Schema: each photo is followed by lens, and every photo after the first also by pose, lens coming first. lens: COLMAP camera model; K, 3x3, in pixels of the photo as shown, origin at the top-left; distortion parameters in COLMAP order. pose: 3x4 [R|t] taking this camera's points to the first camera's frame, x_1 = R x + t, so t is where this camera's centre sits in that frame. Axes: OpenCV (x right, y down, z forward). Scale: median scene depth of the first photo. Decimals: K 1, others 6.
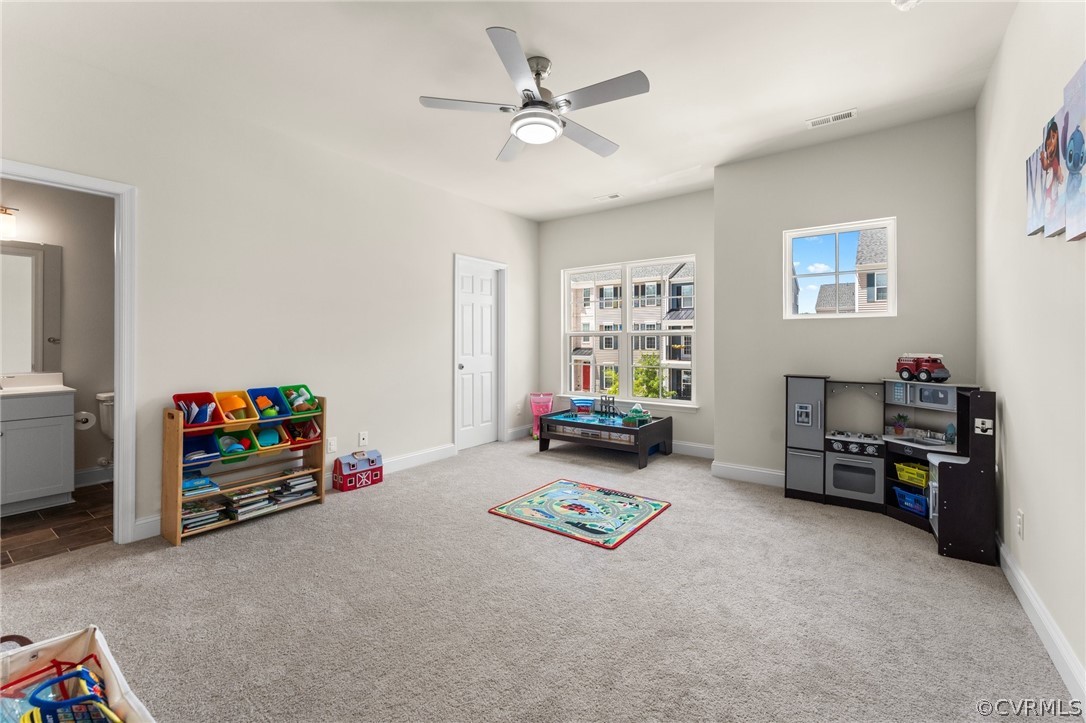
lens RADIAL K [[440.0, 0, 550.2], [0, 440.0, 349.1], [0, 0, 1]] dist [0.002788, 0.000333]
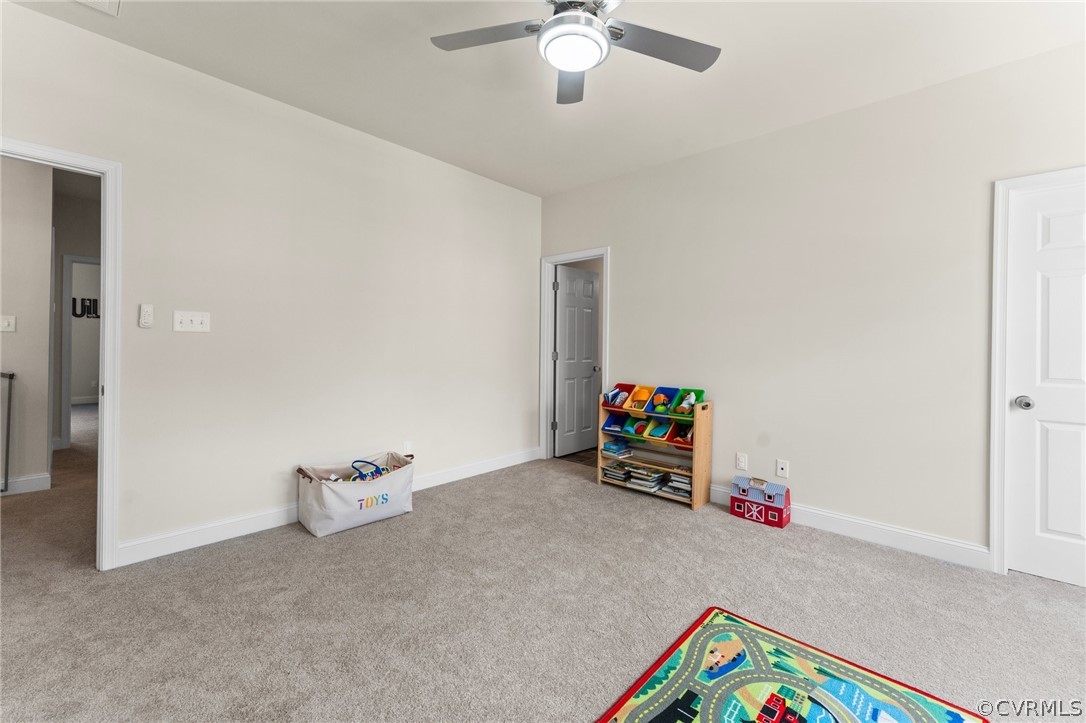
lens RADIAL K [[440.0, 0, 550.2], [0, 440.0, 349.1], [0, 0, 1]] dist [0.002788, 0.000333]
pose [[-0.093046, 0.008518, -0.995625, 0.507317], [-0.030660, 0.999465, 0.011416, -0.015350], [0.995190, 0.031588, -0.092735, 0.769074]]
